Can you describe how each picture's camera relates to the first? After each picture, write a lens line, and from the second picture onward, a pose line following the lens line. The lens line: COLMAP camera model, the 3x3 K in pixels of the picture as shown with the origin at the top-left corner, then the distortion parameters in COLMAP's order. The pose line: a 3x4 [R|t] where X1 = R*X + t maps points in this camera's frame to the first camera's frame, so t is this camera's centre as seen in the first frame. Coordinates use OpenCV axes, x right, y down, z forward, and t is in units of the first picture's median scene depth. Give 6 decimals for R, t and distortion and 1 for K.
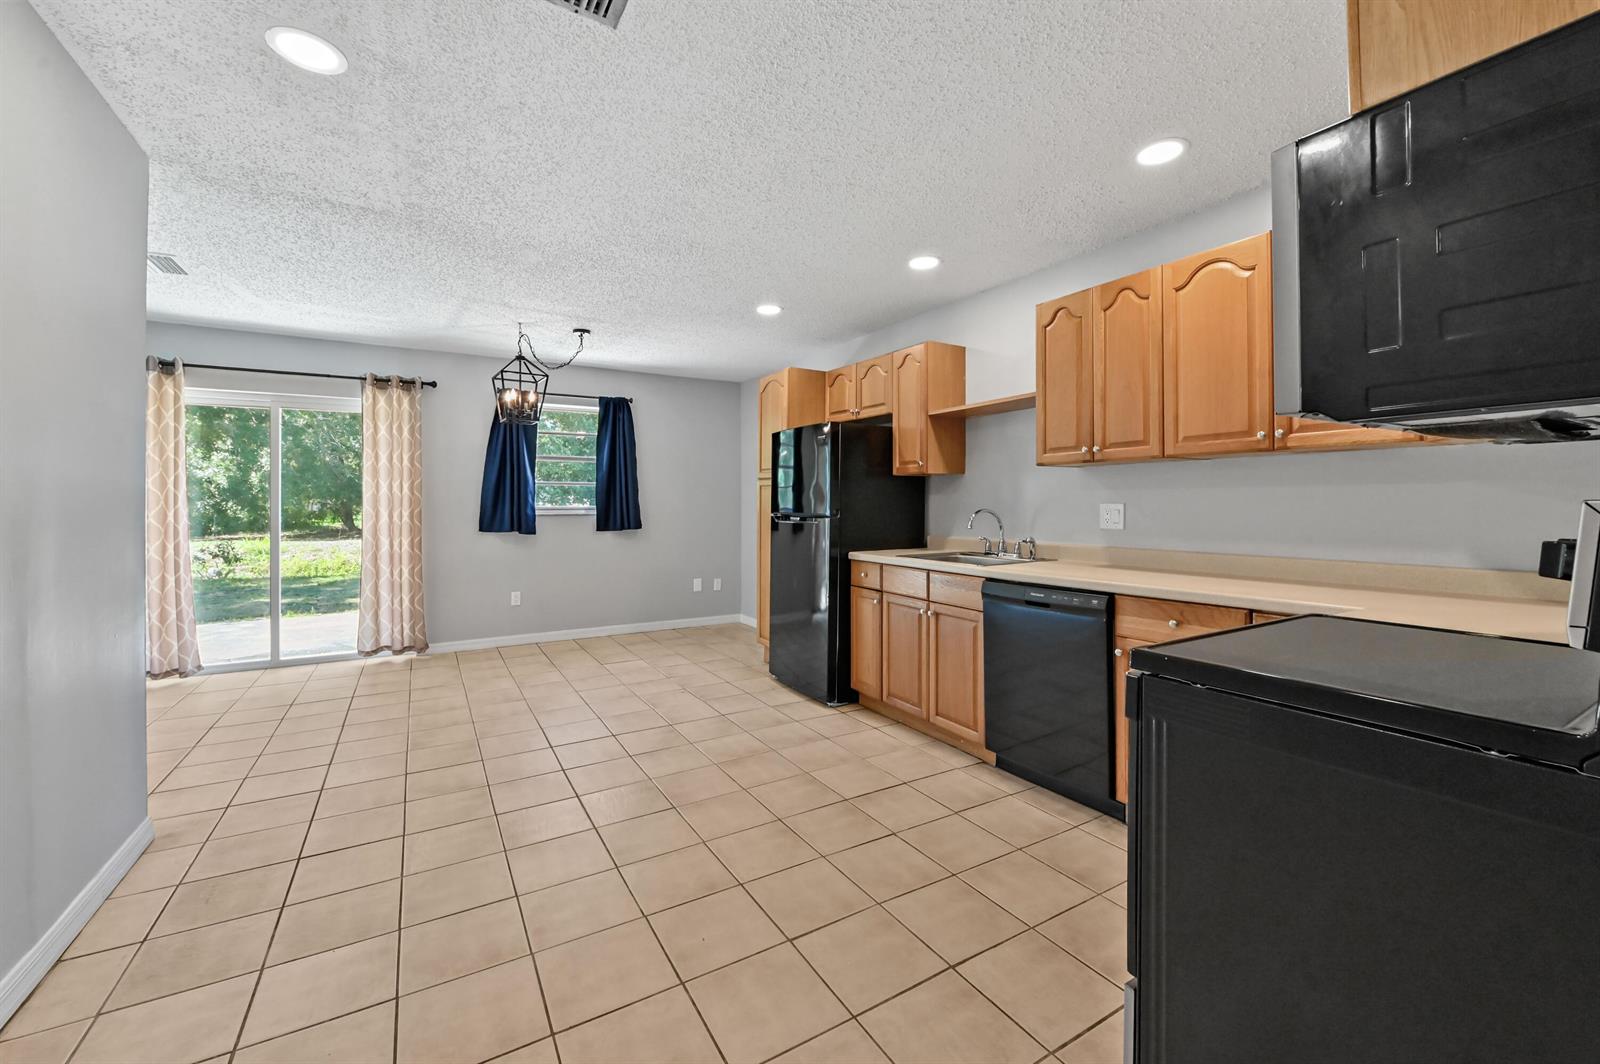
lens RADIAL K [[640.0, 0, 795.2], [0, 640.0, 501.3], [0, 0, 1]] dist [-0.007324, 0.000571]
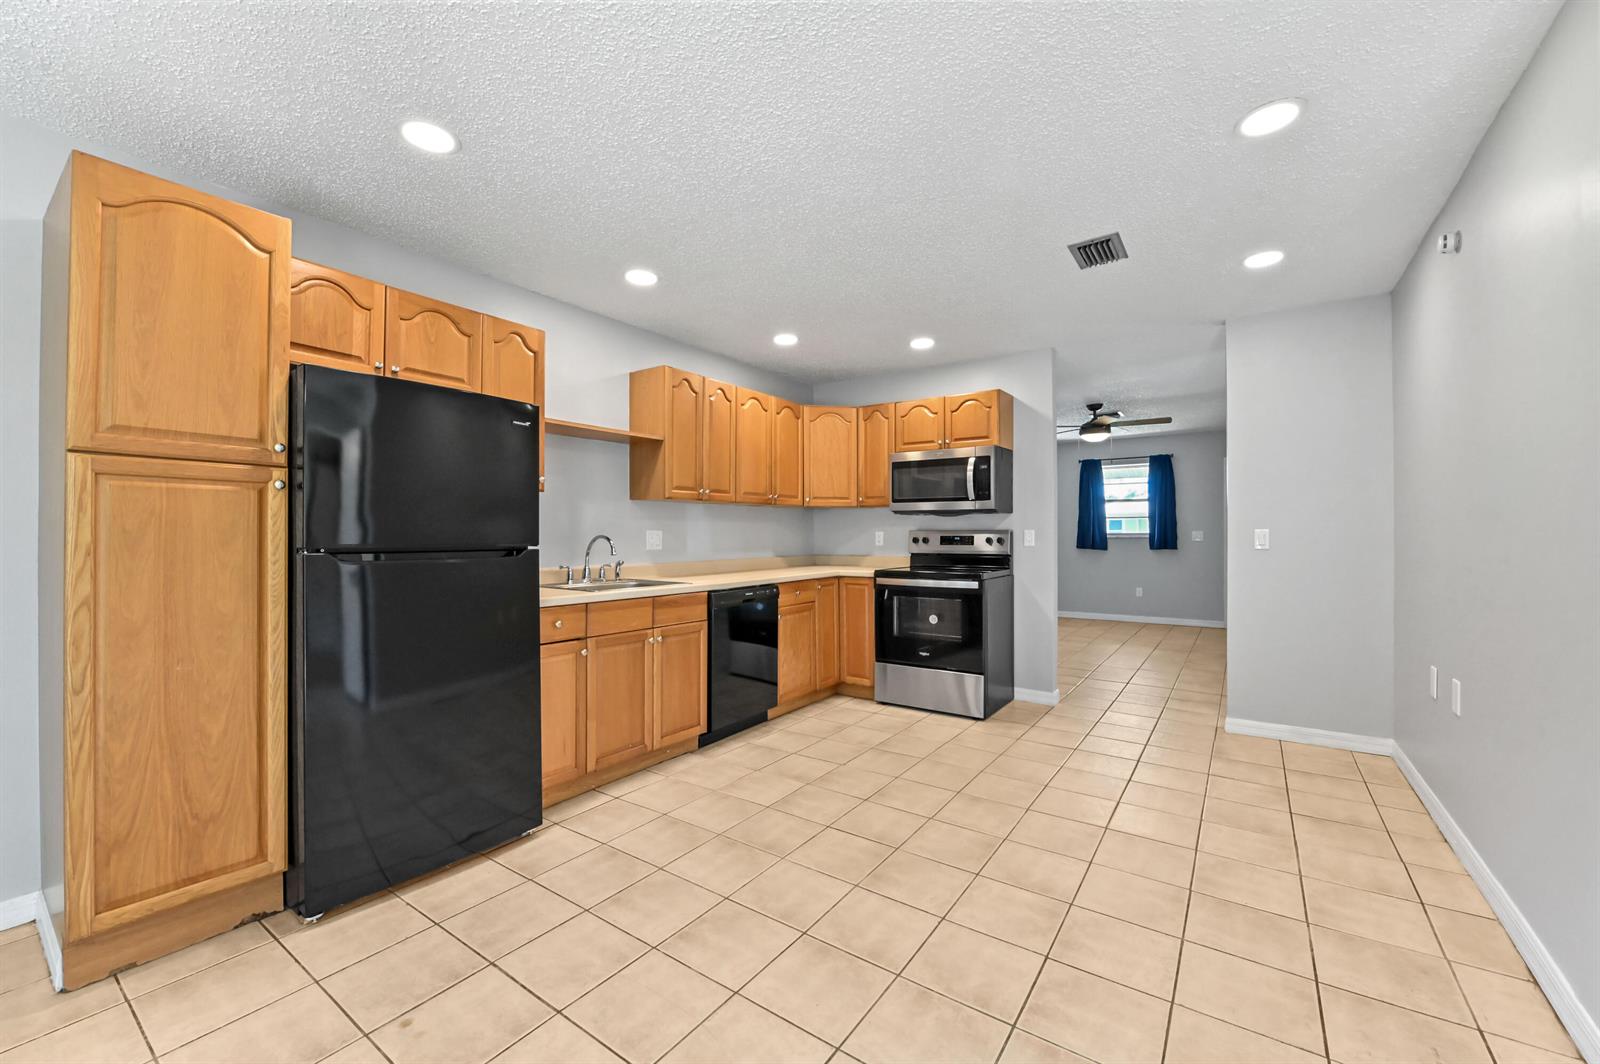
lens RADIAL K [[640.0, 0, 800.3], [0, 640.0, 530.3], [0, 0, 1]] dist [-0.007324, 0.000571]
pose [[-0.415906, 0.007908, 0.909373, -0.820568], [-0.000802, 0.999959, -0.009063, 0.014394], [-0.909407, -0.004498, -0.415883, 1.261789]]
